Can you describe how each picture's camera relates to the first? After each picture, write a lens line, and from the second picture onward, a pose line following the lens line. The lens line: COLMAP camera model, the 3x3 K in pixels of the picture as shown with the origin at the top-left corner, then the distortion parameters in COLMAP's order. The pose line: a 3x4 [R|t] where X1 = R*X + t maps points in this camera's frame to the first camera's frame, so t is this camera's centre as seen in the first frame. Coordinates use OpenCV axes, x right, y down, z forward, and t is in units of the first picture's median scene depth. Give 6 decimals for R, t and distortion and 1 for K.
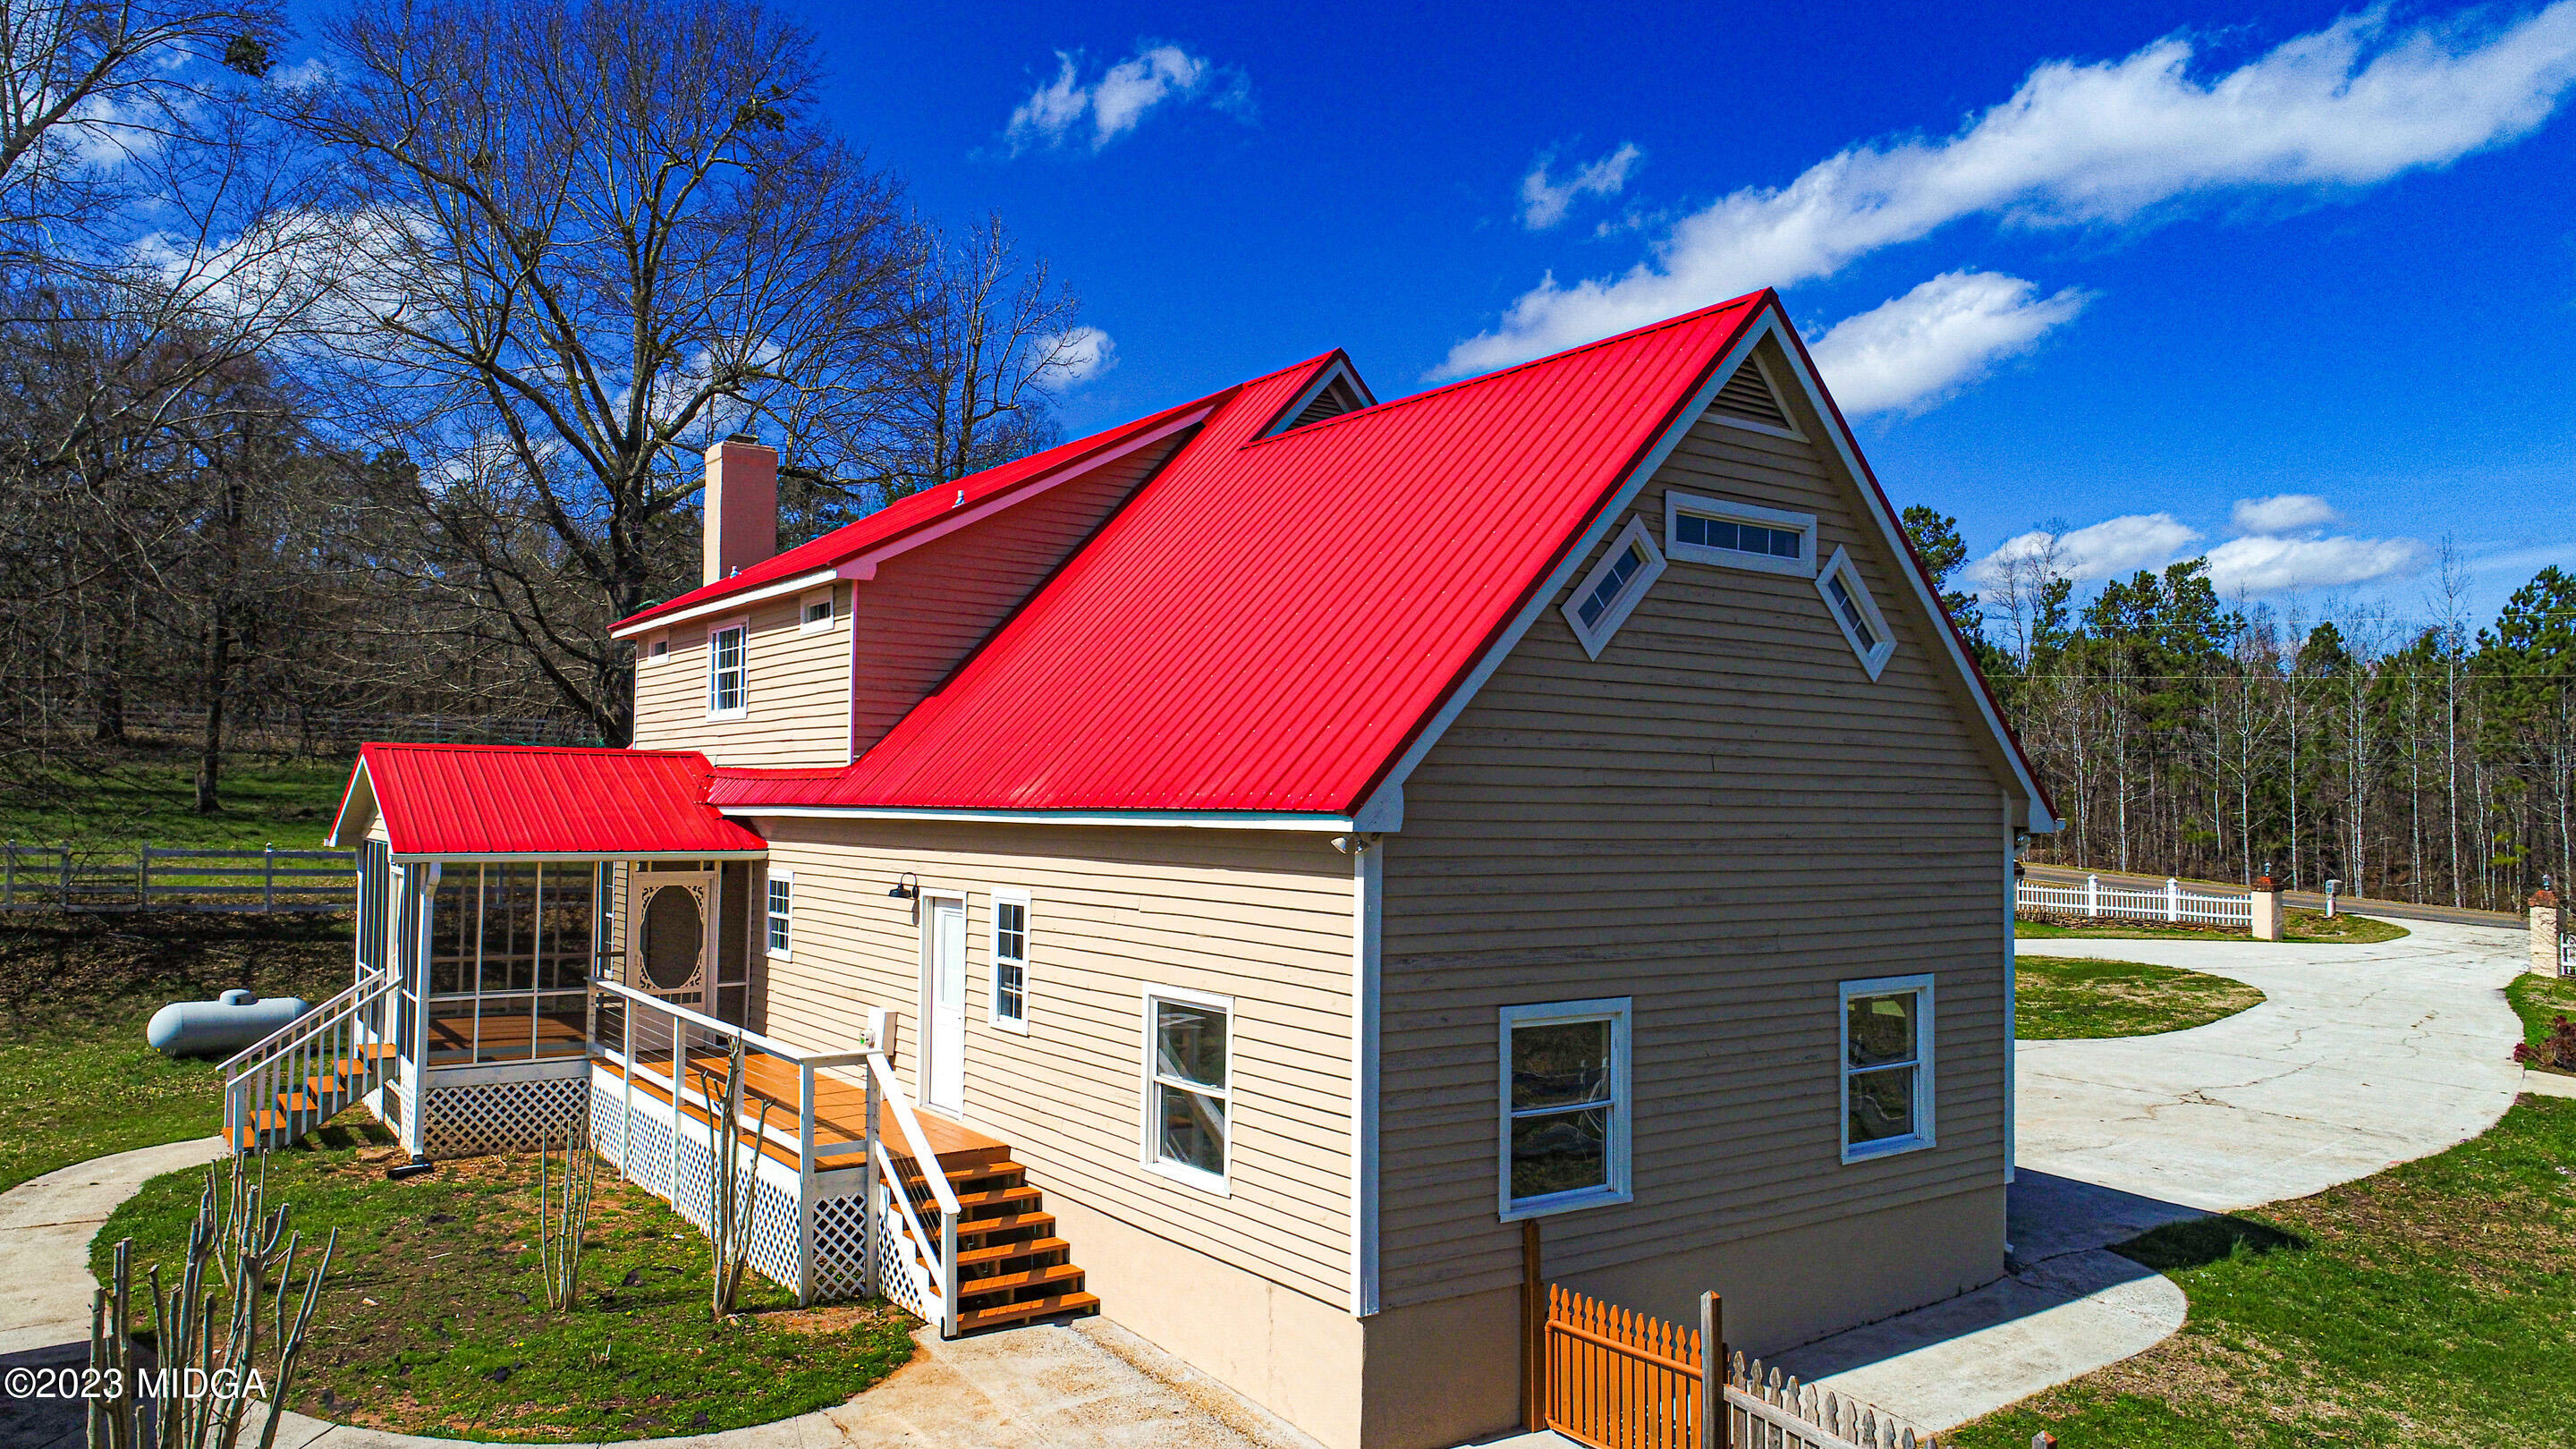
lens RADIAL K [[1729.1, 0, 1287.2], [0, 1729.1, 720.5], [0, 0, 1]] dist [-0.003632, -0.000092]
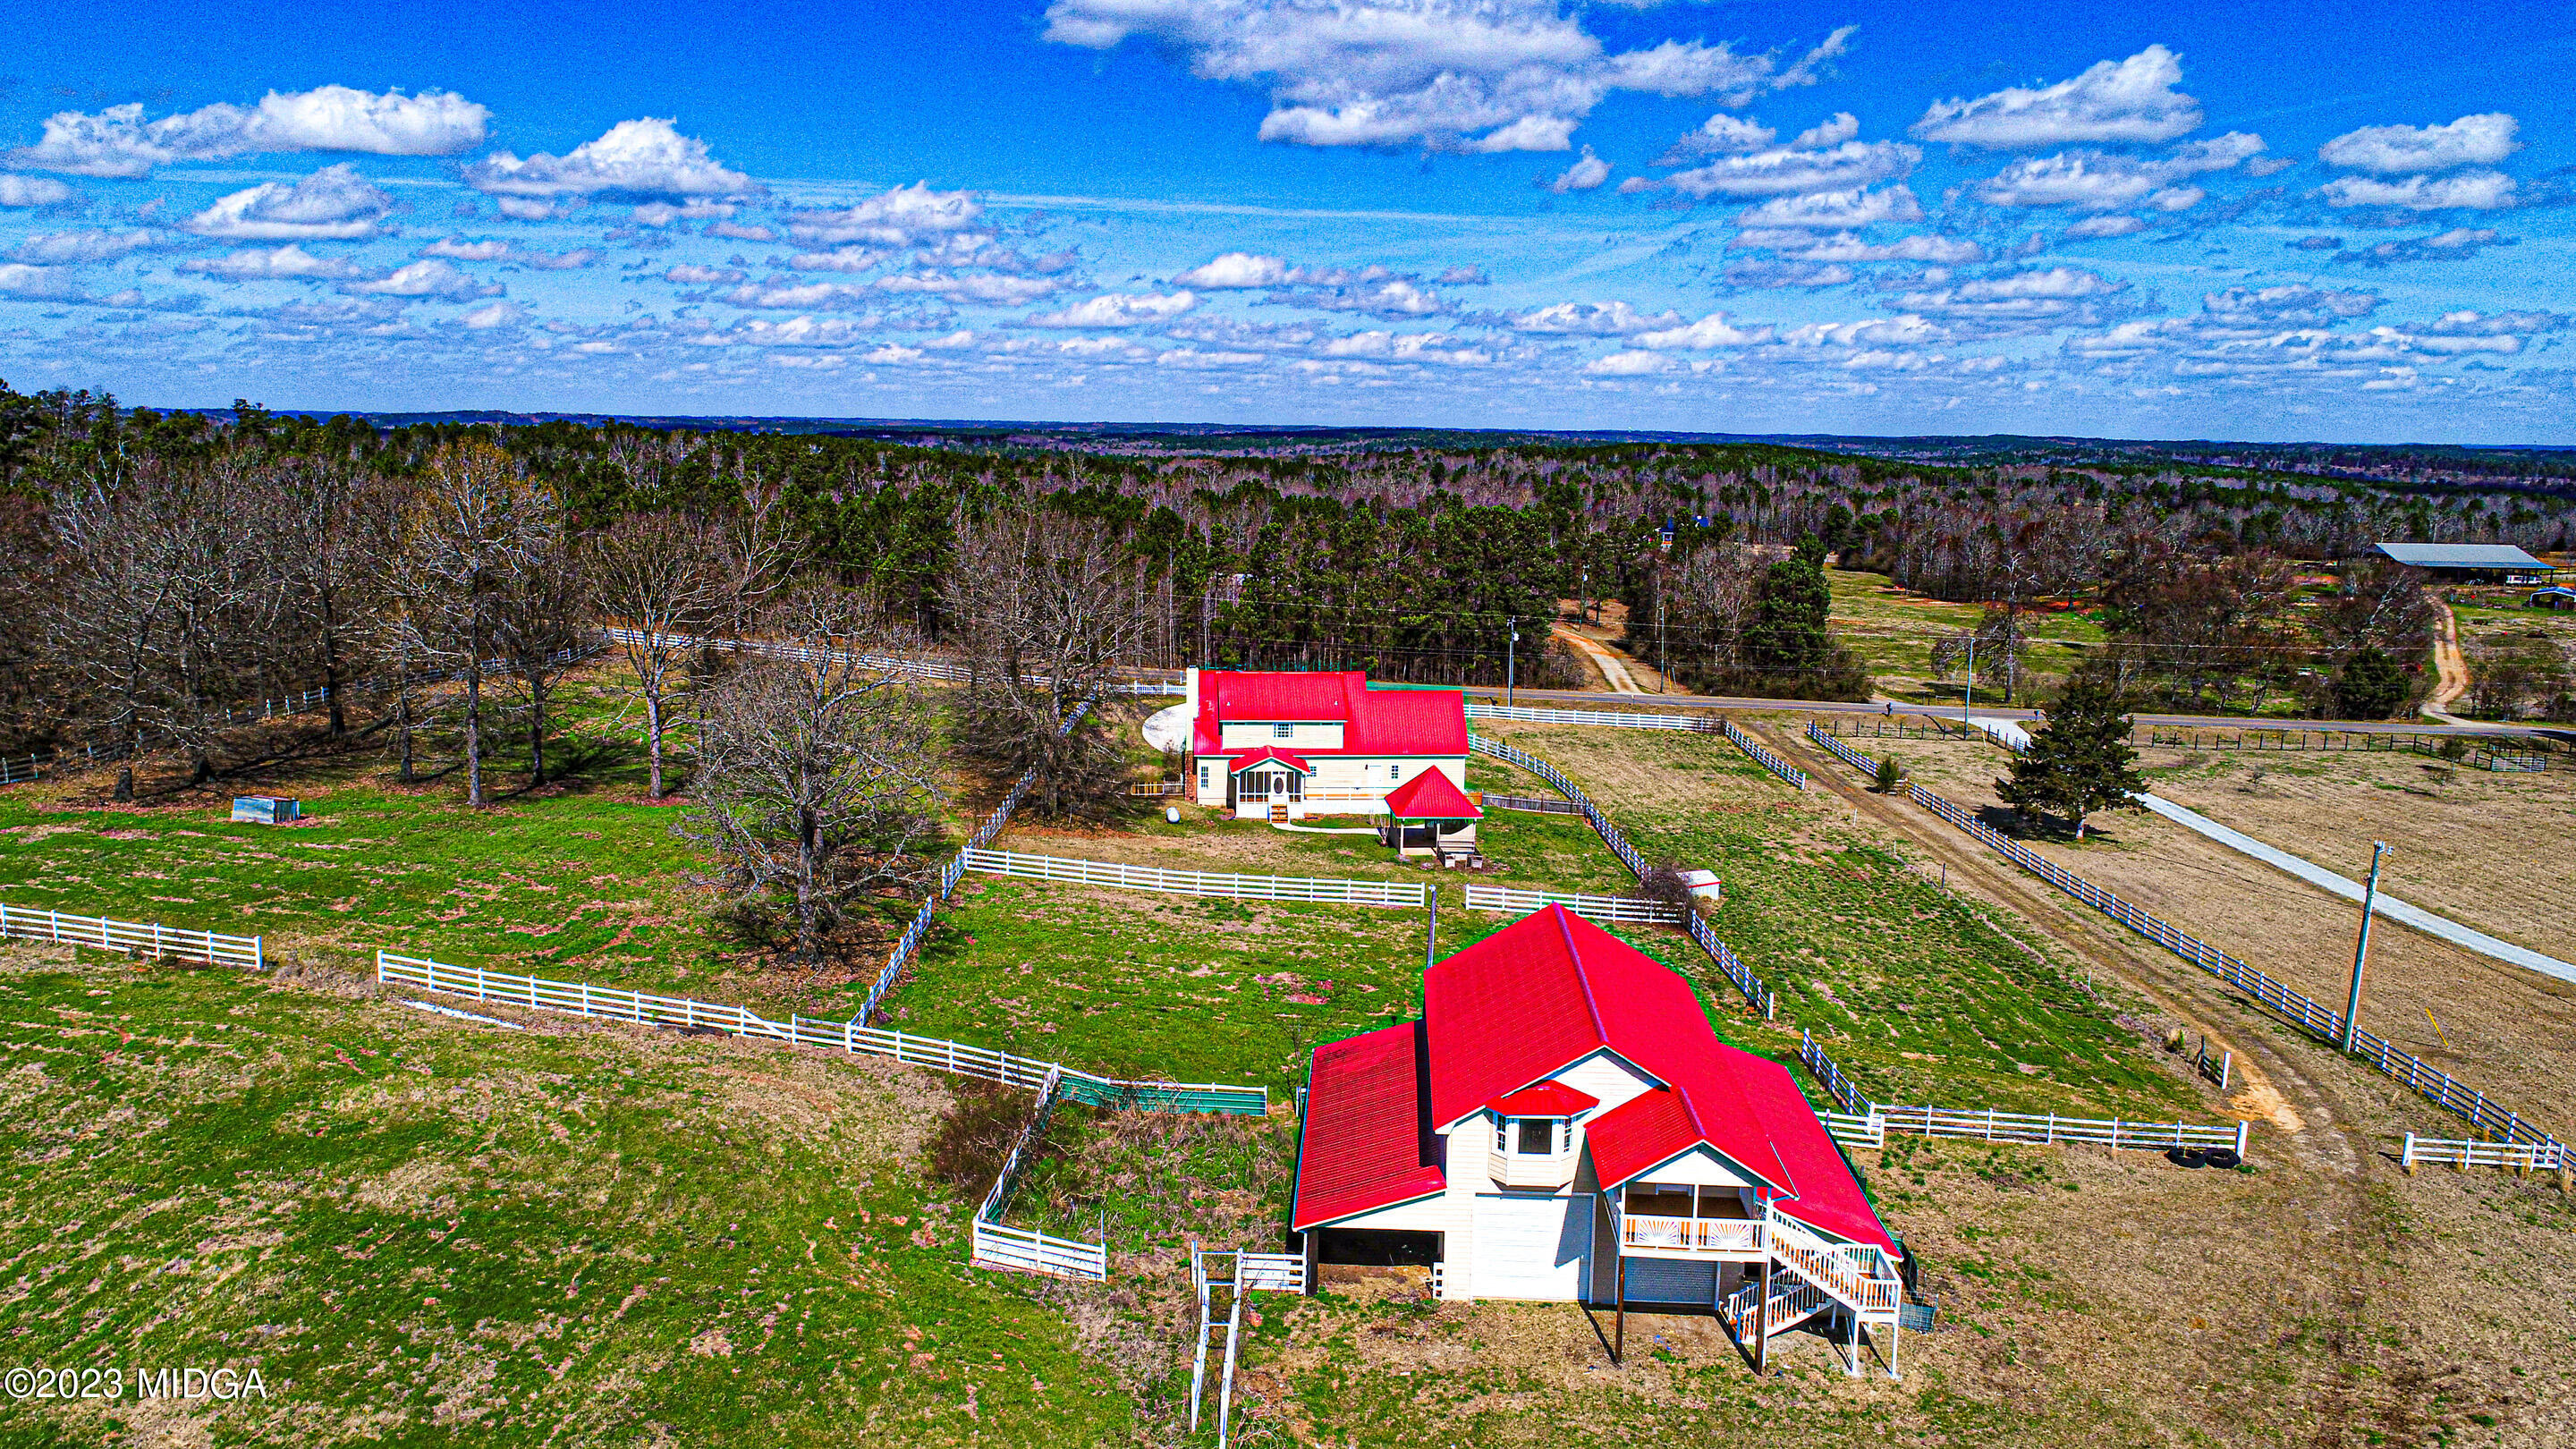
lens RADIAL K [[1729.1, 0, 1289.2], [0, 1729.1, 726.6], [0, 0, 1]] dist [-0.003632, -0.000092]
pose [[0.535150, -0.146203, 0.832009, -6.949676], [-0.049906, 0.977717, 0.203907, -1.653562], [-0.843282, -0.150644, 0.515929, -2.667108]]
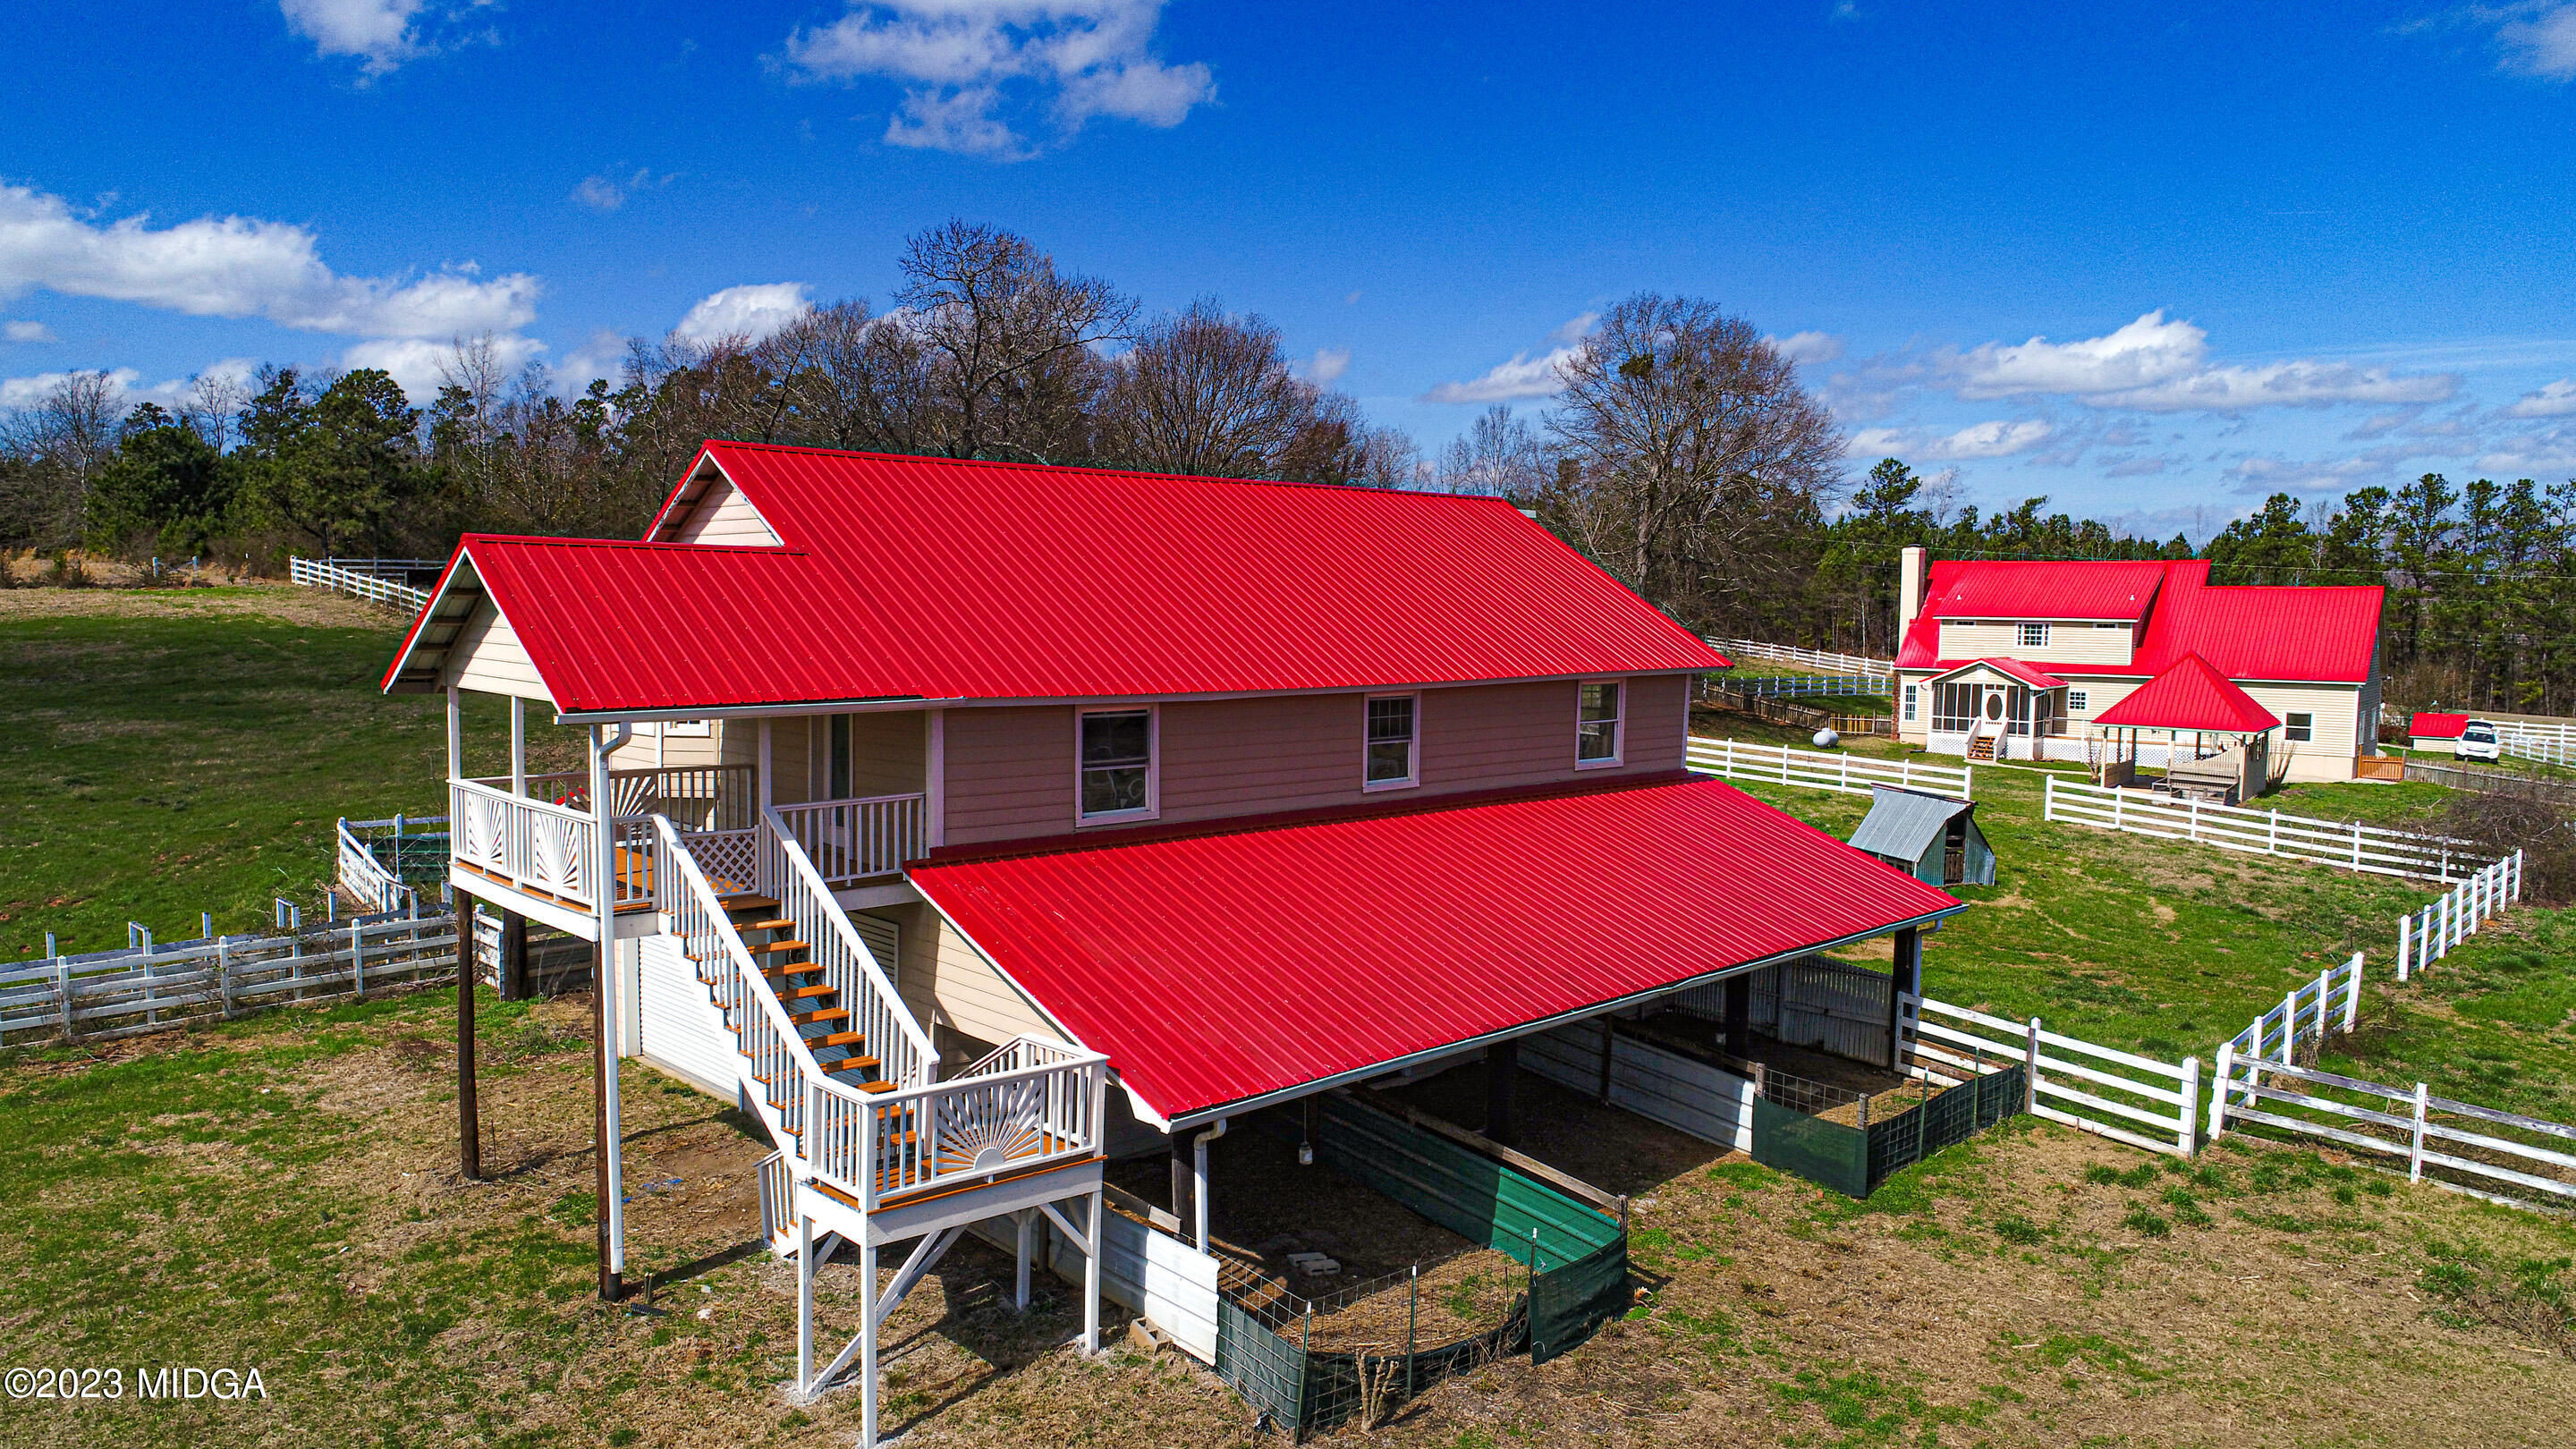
lens RADIAL K [[1729.1, 0, 1303.6], [0, 1729.1, 742.5], [0, 0, 1]] dist [-0.003632, -0.000092]
pose [[0.967370, -0.019206, 0.252638, -3.863415], [-0.014994, 0.991036, 0.132753, -0.375076], [-0.252923, -0.132209, 0.958411, -3.036812]]
